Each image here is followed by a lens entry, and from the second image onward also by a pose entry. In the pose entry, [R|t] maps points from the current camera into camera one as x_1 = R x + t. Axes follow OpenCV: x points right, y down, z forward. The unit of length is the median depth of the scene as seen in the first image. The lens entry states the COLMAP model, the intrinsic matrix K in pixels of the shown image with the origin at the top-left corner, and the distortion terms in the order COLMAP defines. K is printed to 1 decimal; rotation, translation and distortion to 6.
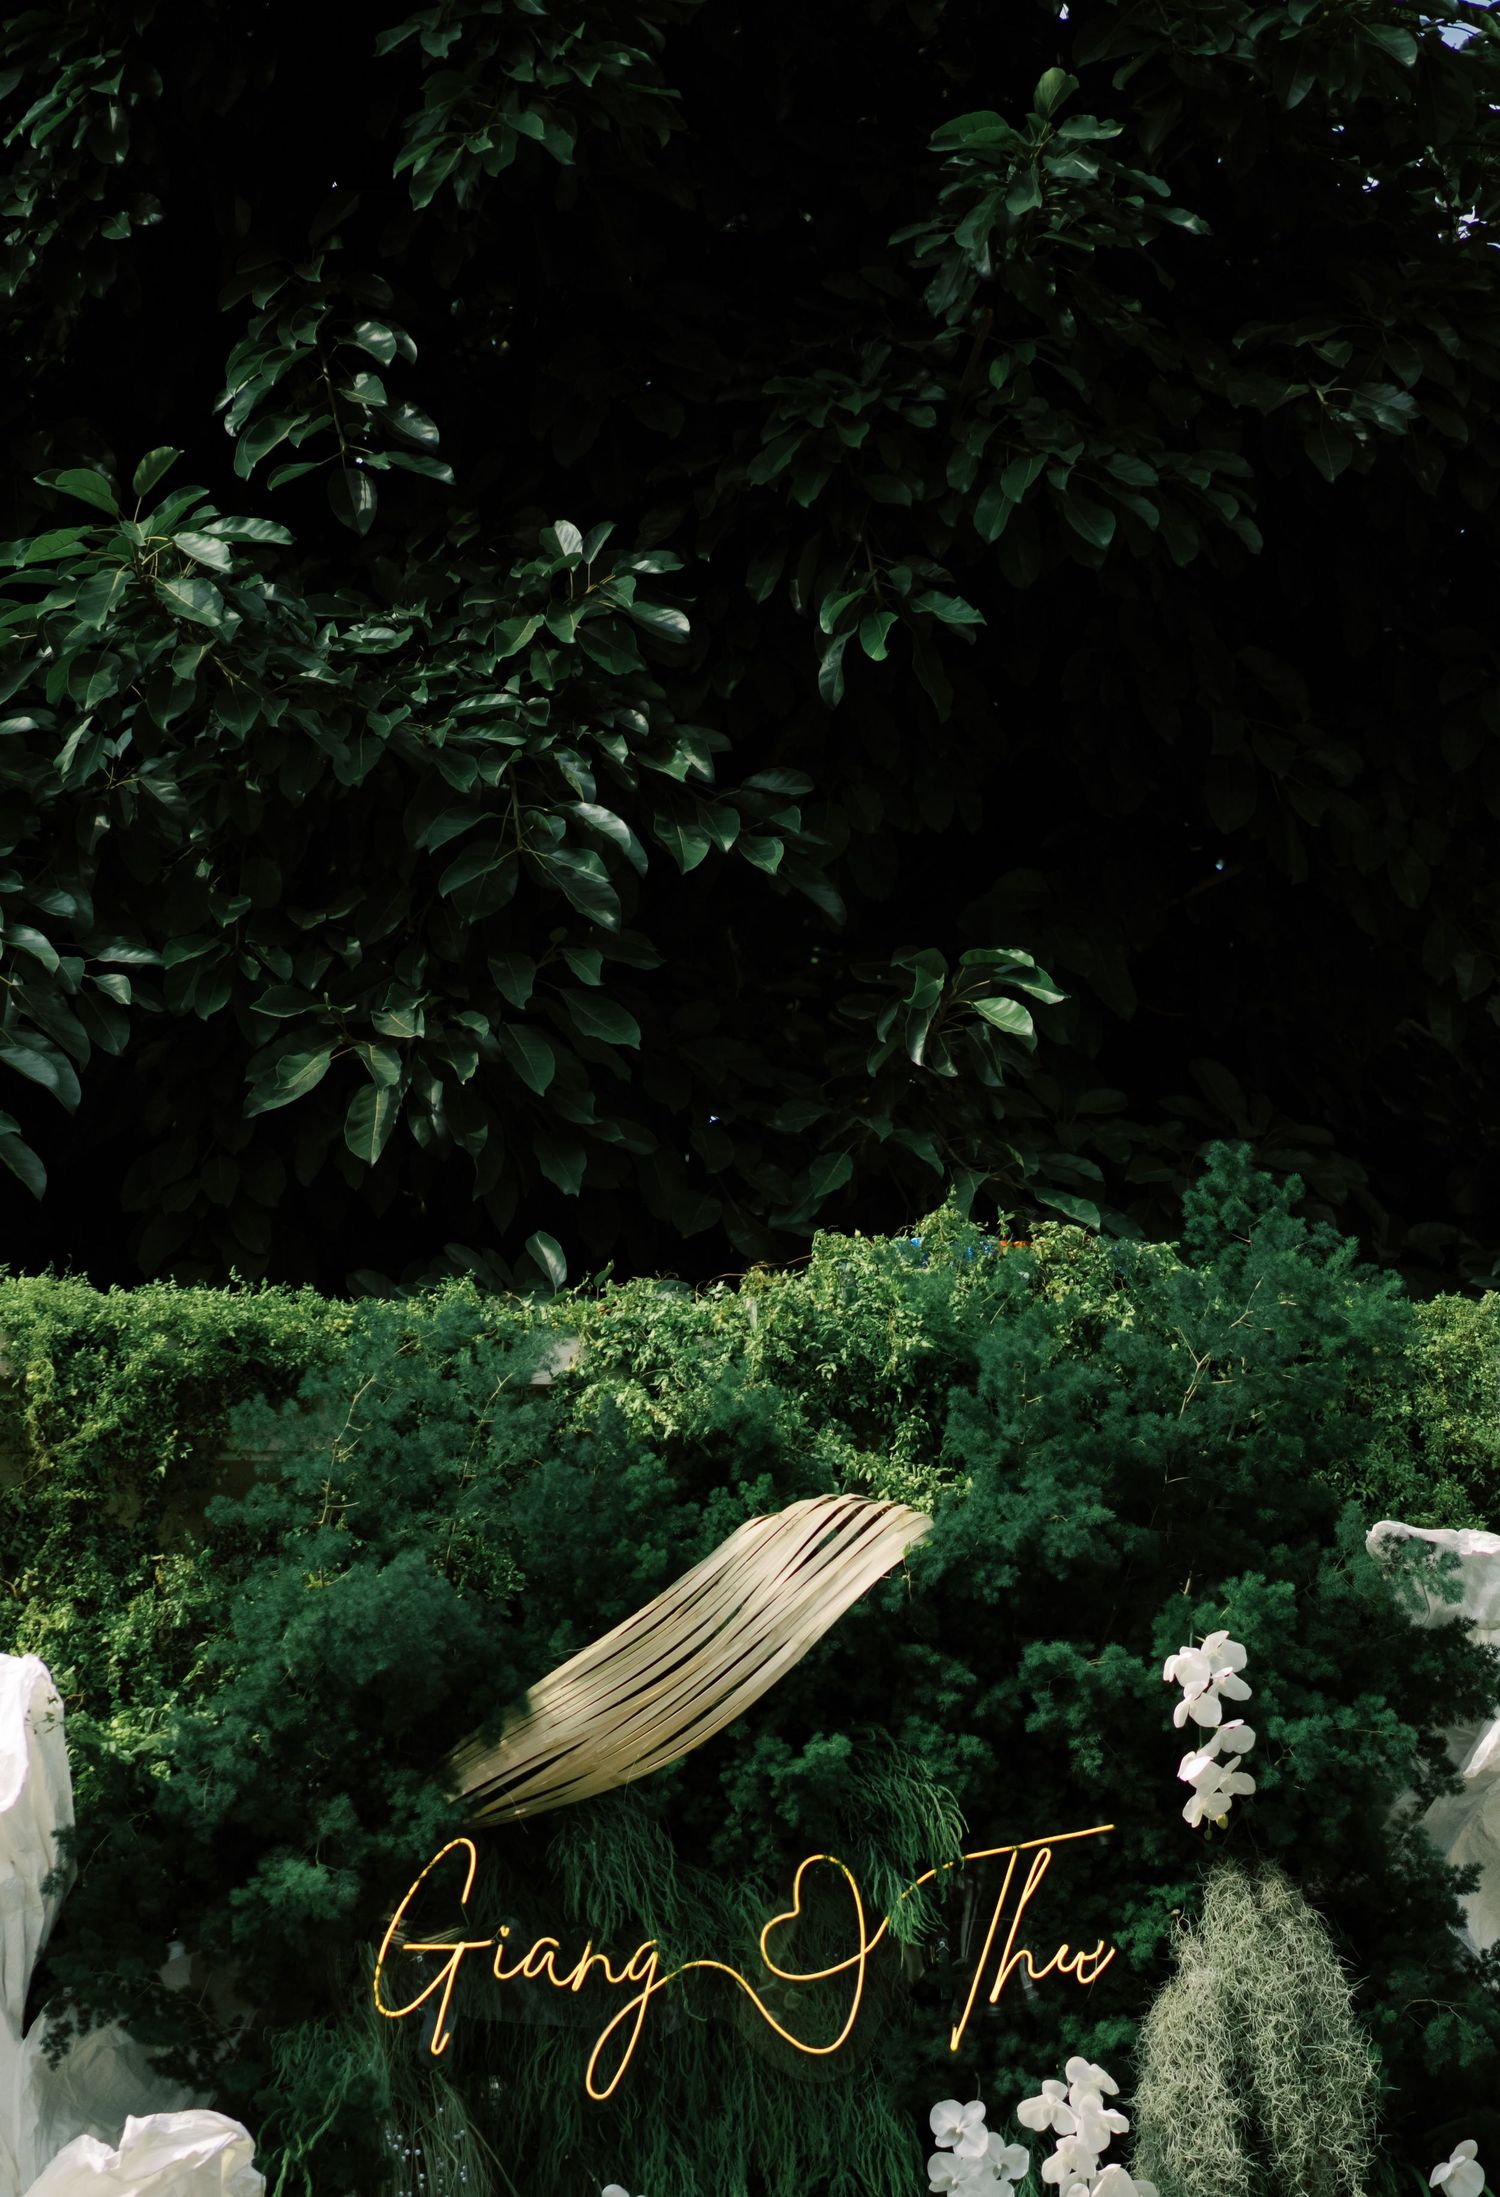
lens RADIAL K [[5111.3, 0, 750.0], [0, 5111.3, 1098.5], [0, 0, 1]] dist [0.001169, 0.331873]
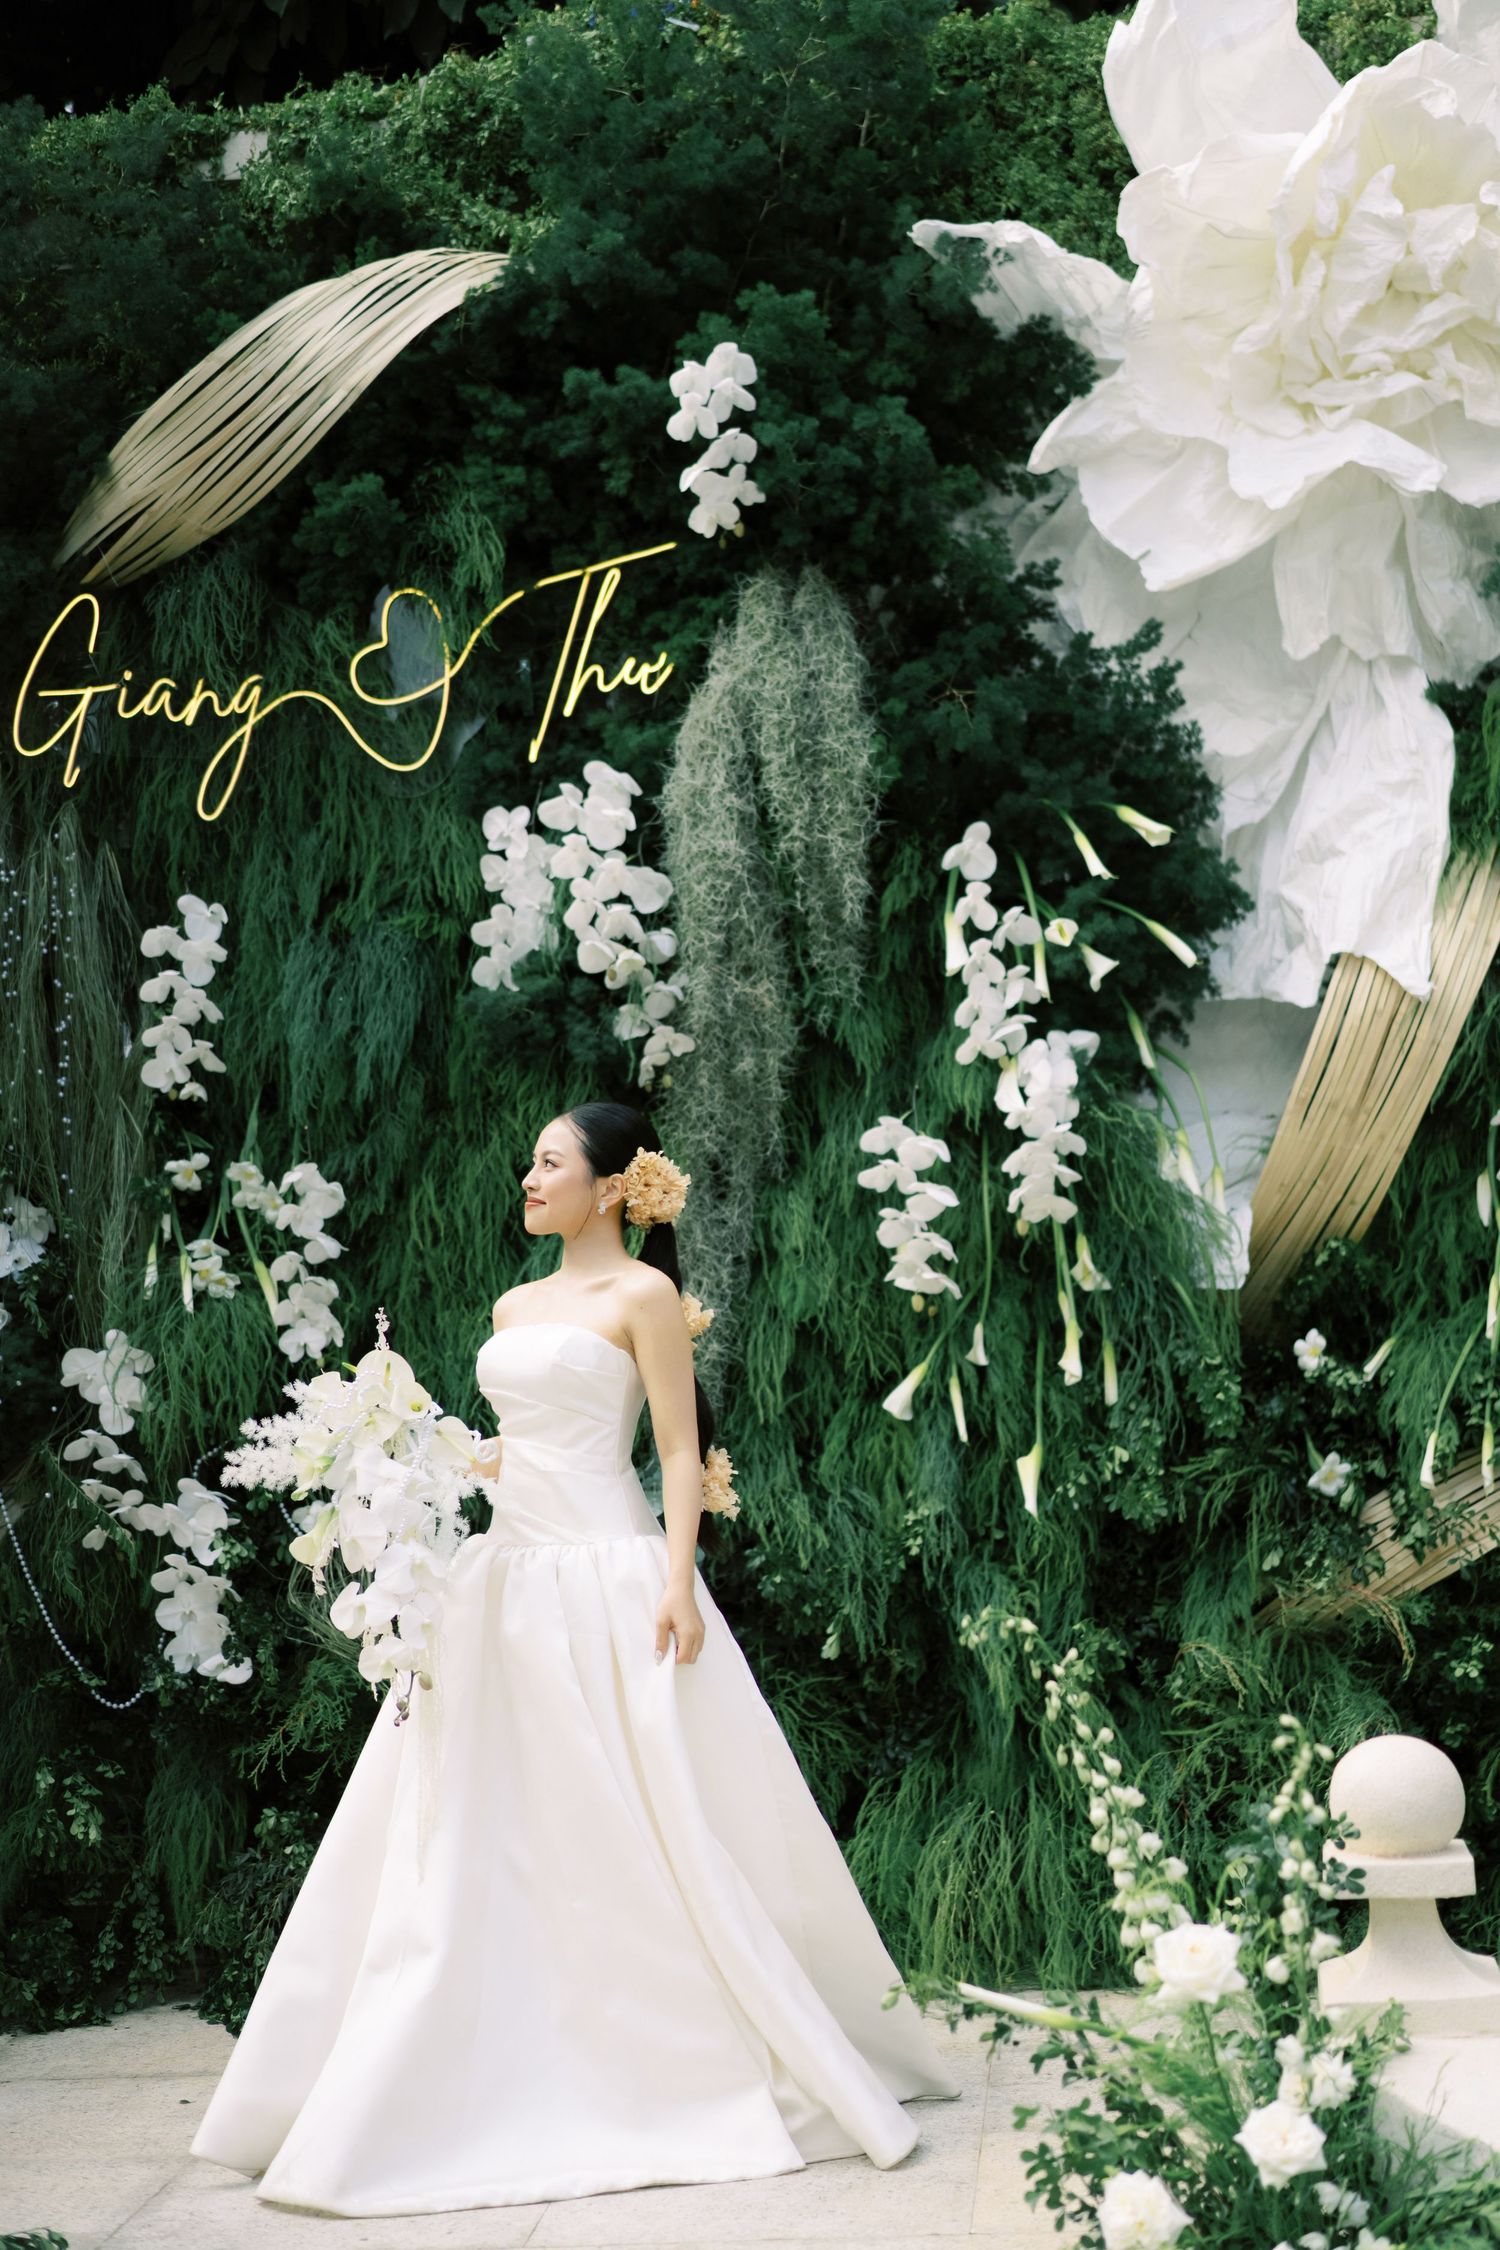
lens RADIAL K [[3470.3, 0, 750.0], [0, 3470.3, 1125.0], [0, 0, 1]] dist [-0.000532, -0.027949]
pose [[0.939123, -0.012362, -0.343358, 0.334283], [0.103427, 0.963170, 0.248208, 0.083094], [0.327643, -0.268611, 0.905814, 0.331508]]
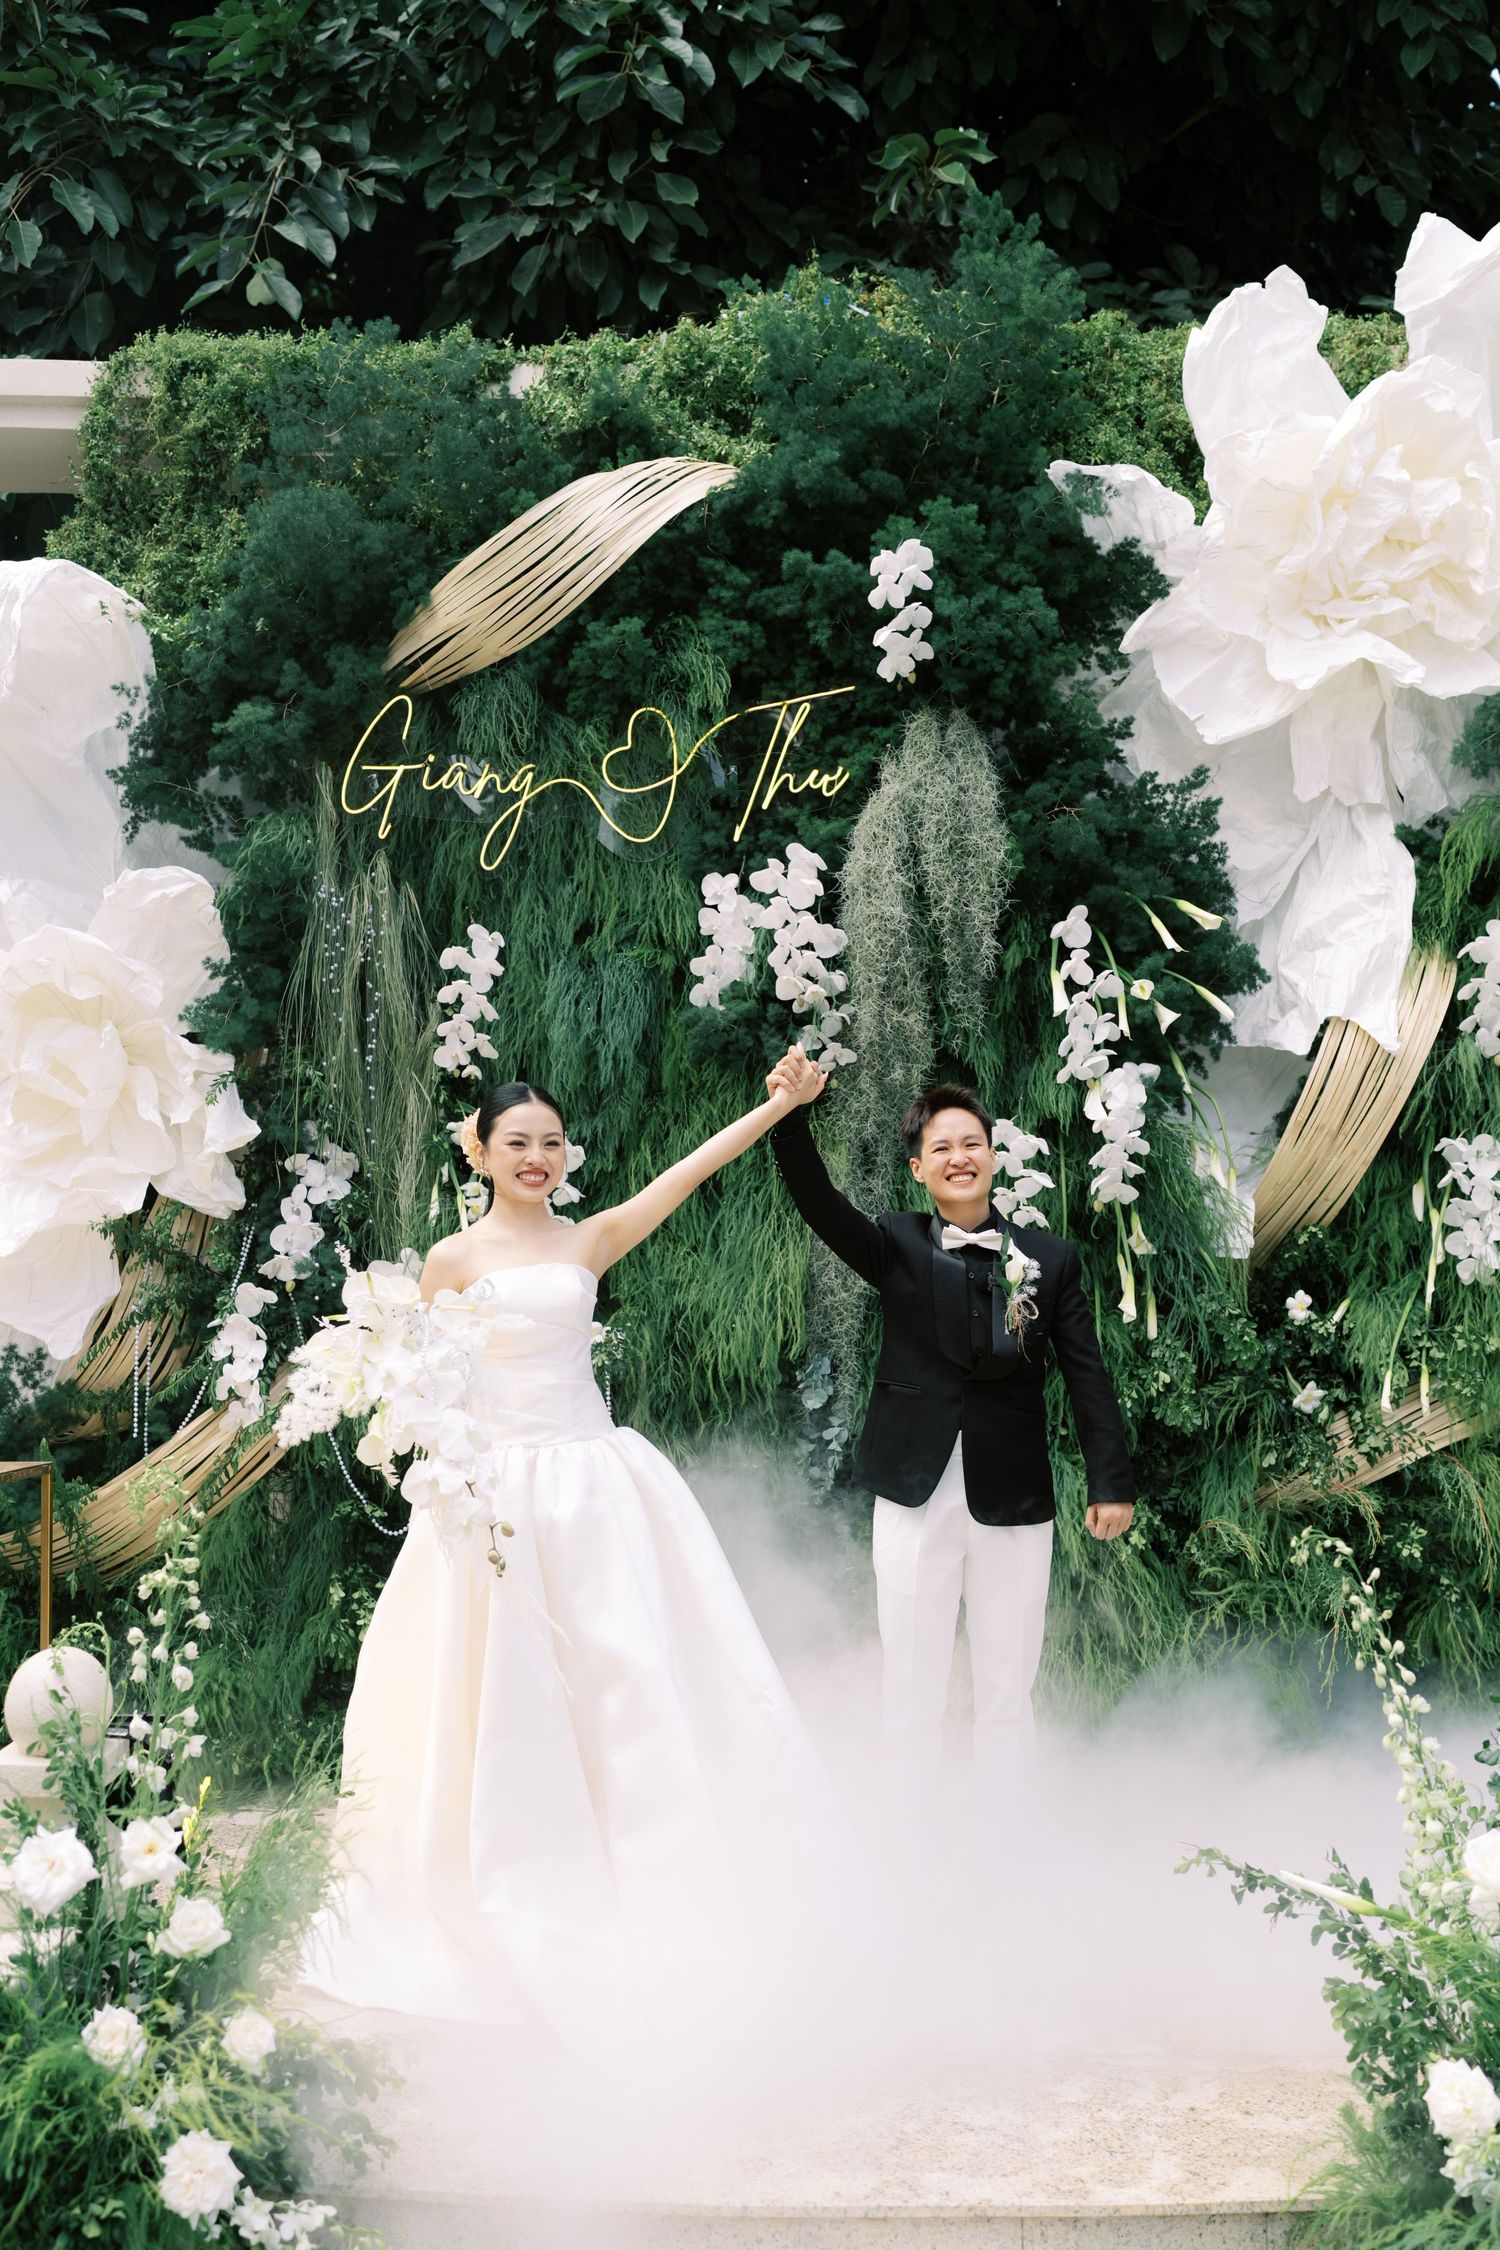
lens RADIAL K [[2241.4, 0, 750.0], [0, 2241.4, 1125.0], [0, 0, 1]] dist [-0.000346, 0.012913]
pose [[0.963150, 0.038885, -0.266138, 0.217032], [0.030731, 0.967104, 0.252517, 0.103480], [0.267203, -0.251391, 0.930272, 0.388746]]
